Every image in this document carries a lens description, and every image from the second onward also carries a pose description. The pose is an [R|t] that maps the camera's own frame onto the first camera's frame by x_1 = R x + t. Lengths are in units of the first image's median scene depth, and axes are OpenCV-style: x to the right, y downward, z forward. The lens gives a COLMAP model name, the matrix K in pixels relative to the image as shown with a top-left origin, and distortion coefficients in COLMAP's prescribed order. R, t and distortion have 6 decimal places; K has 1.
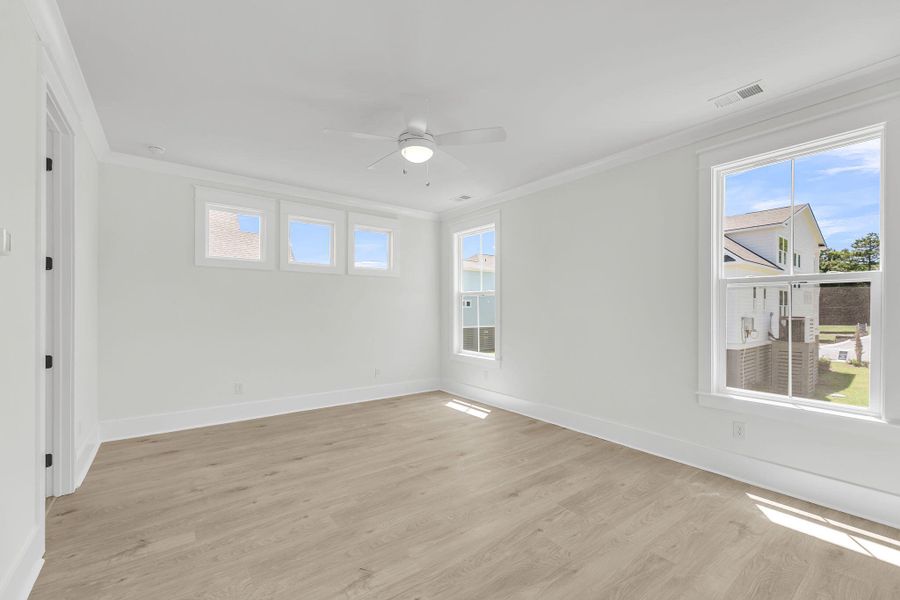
lens RADIAL K [[370.0, 0, 458.4], [0, 370.0, 306.9], [0, 0, 1]] dist [0.000035, 0.000118]
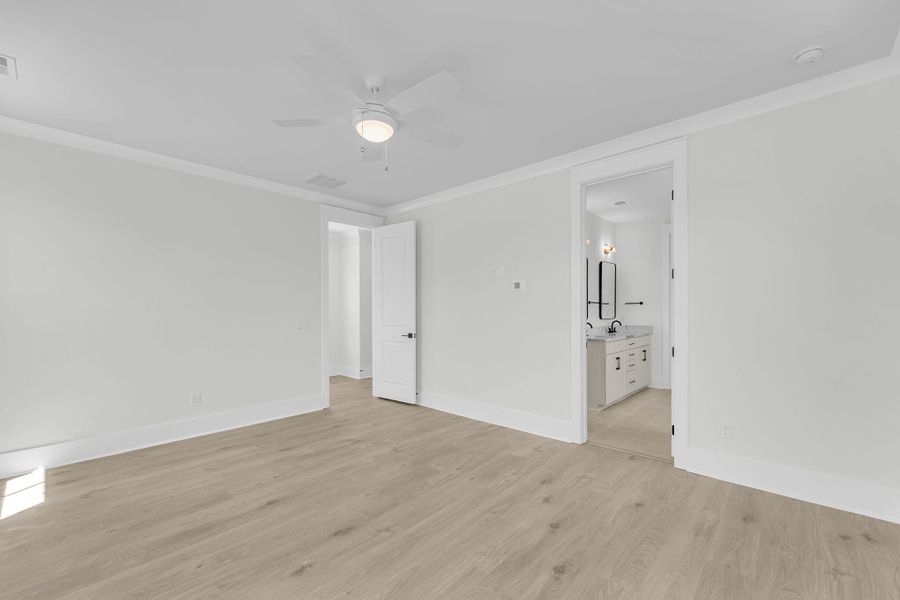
lens RADIAL K [[375.4, 0, 444.2], [0, 375.4, 294.3], [0, 0, 1]] dist [-0.000049, -0.000284]
pose [[-0.990468, -0.005246, -0.137641, -0.149932], [0.000785, 0.999043, -0.043723, 0.011568], [0.137739, -0.043415, -0.989517, 1.951514]]
